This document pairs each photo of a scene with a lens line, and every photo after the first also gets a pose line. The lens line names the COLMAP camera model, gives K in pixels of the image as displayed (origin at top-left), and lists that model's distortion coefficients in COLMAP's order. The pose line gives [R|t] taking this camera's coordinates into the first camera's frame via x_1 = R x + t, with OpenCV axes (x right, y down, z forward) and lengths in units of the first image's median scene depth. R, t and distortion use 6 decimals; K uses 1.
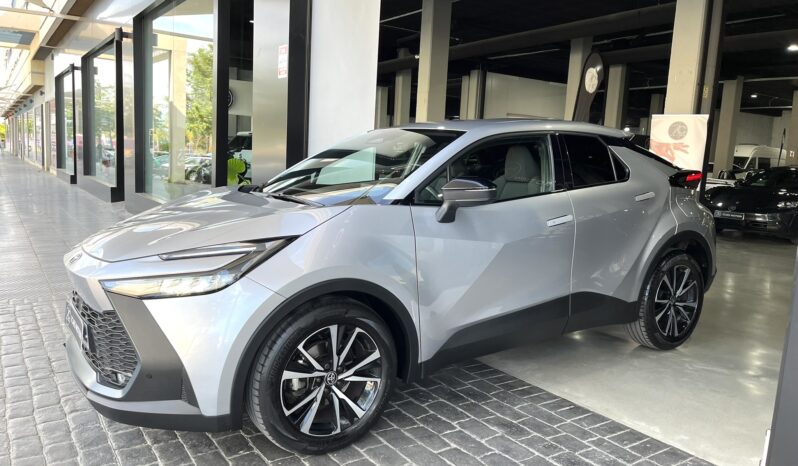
lens RADIAL K [[601.1, 0, 396.7], [0, 601.1, 232.5], [0, 0, 1]] dist [0.060362, -0.098486]
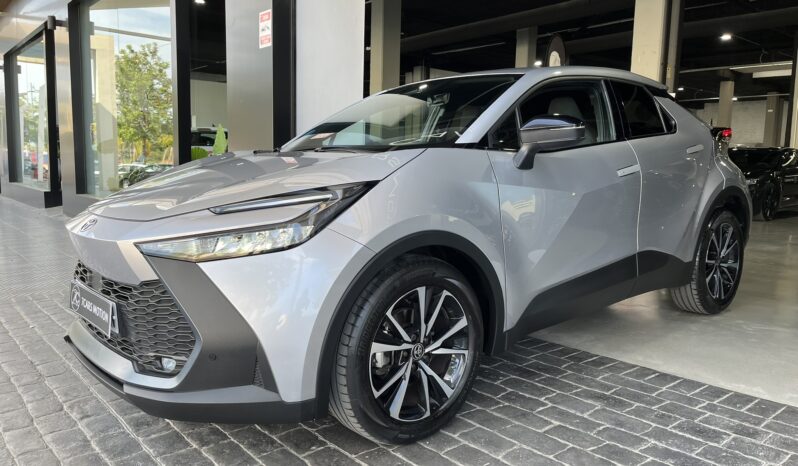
lens RADIAL K [[602.2, 0, 392.1], [0, 602.2, 231.7], [0, 0, 1]] dist [0.067168, -0.107630]
pose [[0.994208, -0.041736, 0.099040, -0.209163], [0.042644, 0.999065, -0.007065, 0.075119], [-0.098652, 0.011248, 0.995058, 0.156493]]
